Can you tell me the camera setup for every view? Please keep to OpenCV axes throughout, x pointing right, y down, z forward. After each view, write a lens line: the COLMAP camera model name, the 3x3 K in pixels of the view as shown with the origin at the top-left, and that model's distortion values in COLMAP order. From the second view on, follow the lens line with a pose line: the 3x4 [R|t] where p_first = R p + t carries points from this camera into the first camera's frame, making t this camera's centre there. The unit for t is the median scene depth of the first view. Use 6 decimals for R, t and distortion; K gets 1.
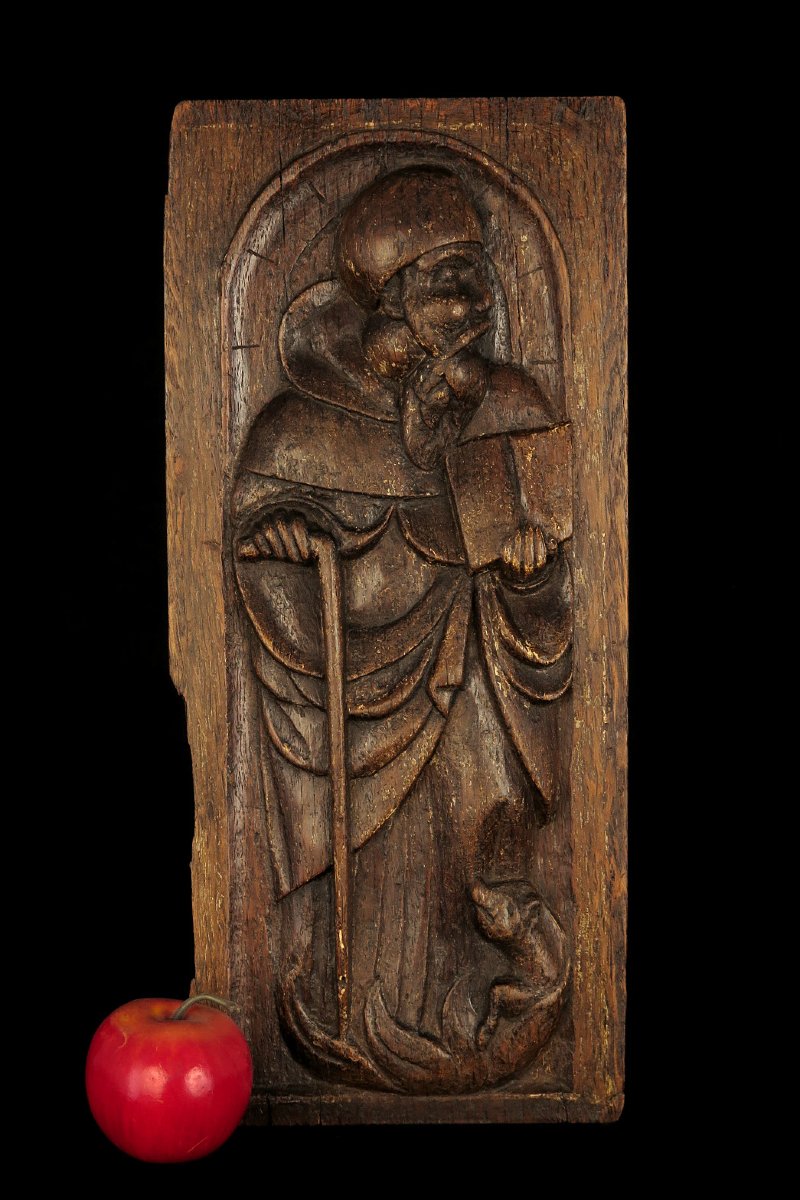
lens RADIAL K [[2199.0, 0, 363.3], [0, 2199.0, 625.6], [0, 0, 1]] dist [-0.097325, 0.000000]
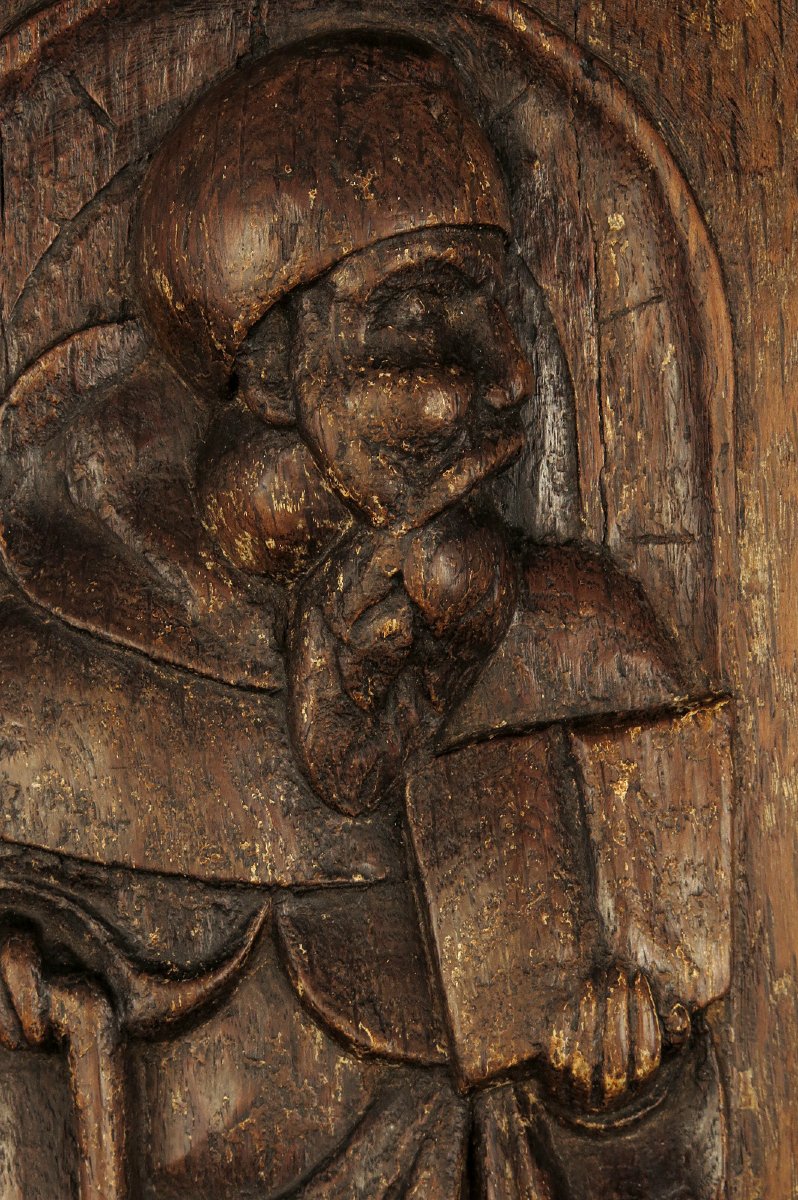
lens RADIAL K [[2612.5, 0, 409.3], [0, 2612.5, 647.8], [0, 0, 1]] dist [-0.106914, 0.000000]
pose [[0.999775, 0.016617, -0.013177, 0.043829], [-0.016987, 0.999451, -0.028450, -0.087137], [0.012697, 0.028668, 0.999508, 0.539126]]
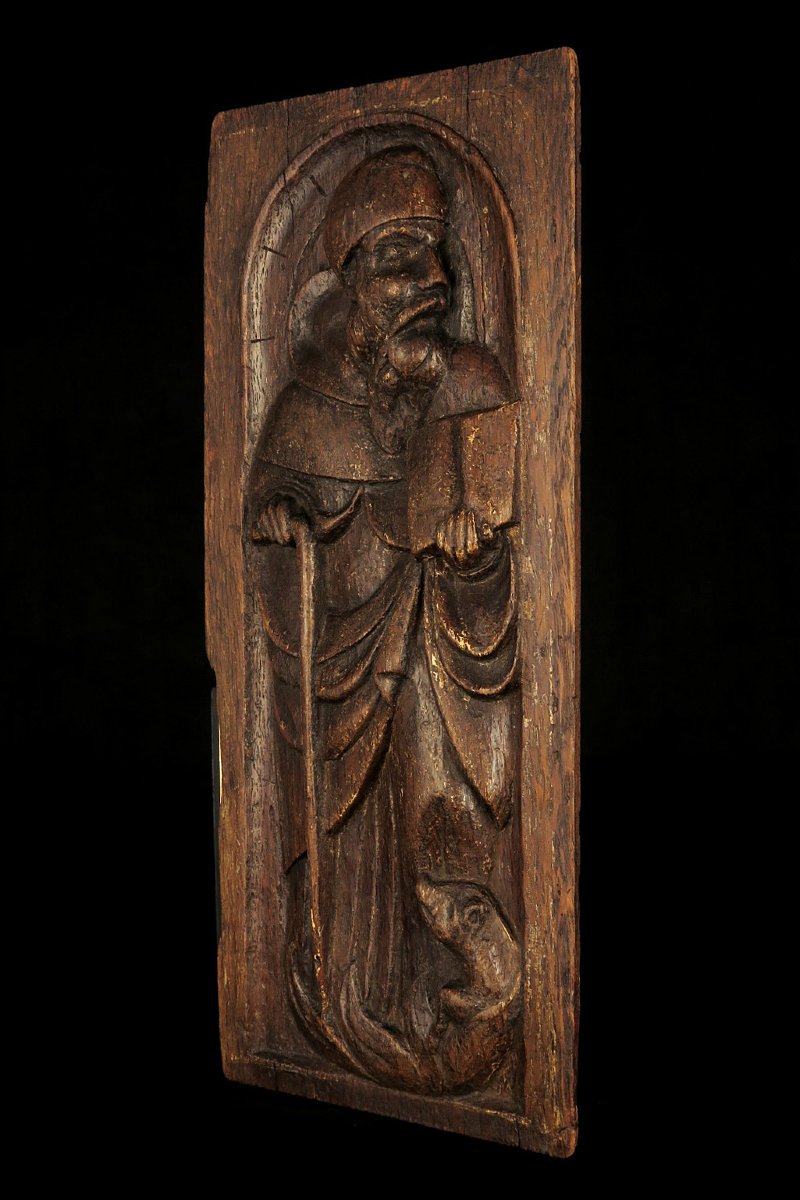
lens RADIAL K [[1837.1, 0, 402.4], [0, 1837.1, 608.0], [0, 0, 1]] dist [-0.074145, 0.000000]
pose [[0.800240, 0.032824, -0.598781, 0.527483], [-0.045241, 0.998960, -0.005701, 0.002853], [0.597971, 0.031652, 0.800892, 0.344135]]
